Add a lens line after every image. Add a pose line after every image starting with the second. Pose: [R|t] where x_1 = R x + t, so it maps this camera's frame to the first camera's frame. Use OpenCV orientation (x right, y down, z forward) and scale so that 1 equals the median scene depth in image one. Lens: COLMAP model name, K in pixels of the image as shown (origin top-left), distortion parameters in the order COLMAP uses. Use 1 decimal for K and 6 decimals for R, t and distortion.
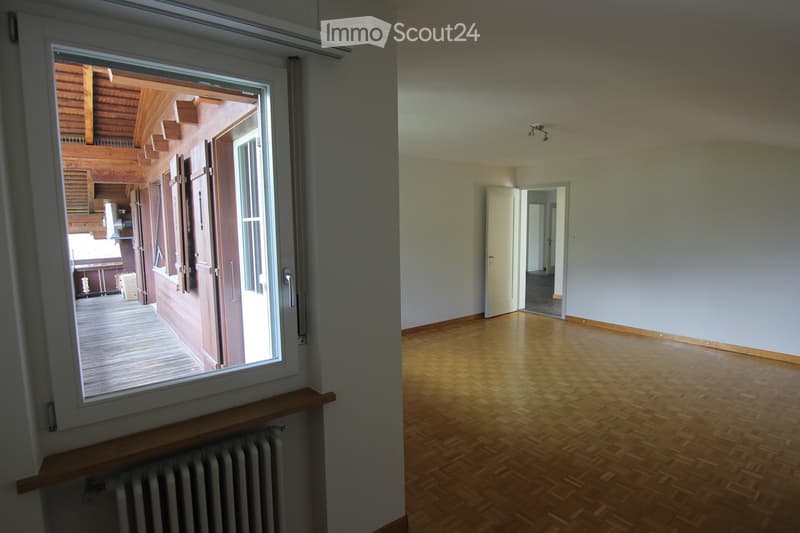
lens RADIAL K [[414.4, 0, 400.0], [0, 414.4, 266.5], [0, 0, 1]] dist [-0.001460, -0.018167]
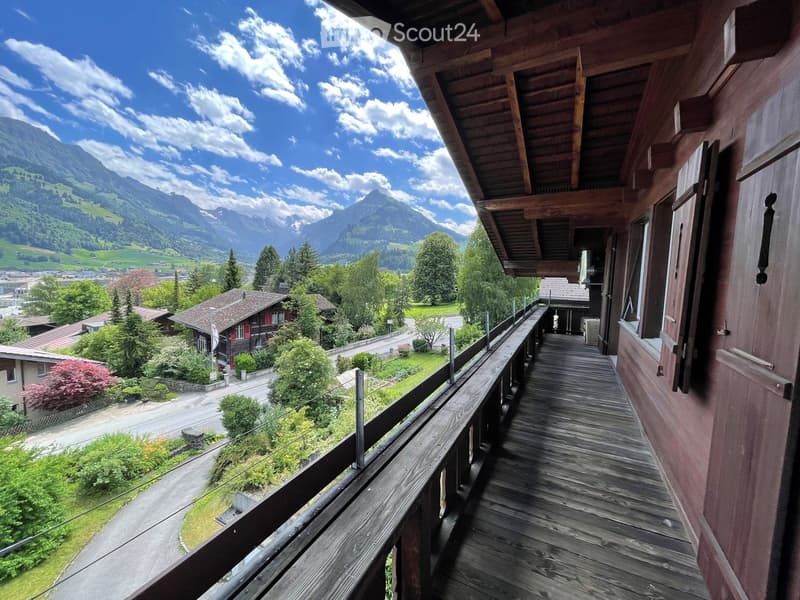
lens RADIAL K [[324.7, 0, 400.0], [0, 324.7, 300.0], [0, 0, 1]] dist [-0.001688, 0.000037]
pose [[0.422947, 0.108215, -0.899669, -0.179242], [-0.122633, 0.990545, 0.061494, -0.024560], [0.897818, 0.084320, 0.432219, 0.277822]]
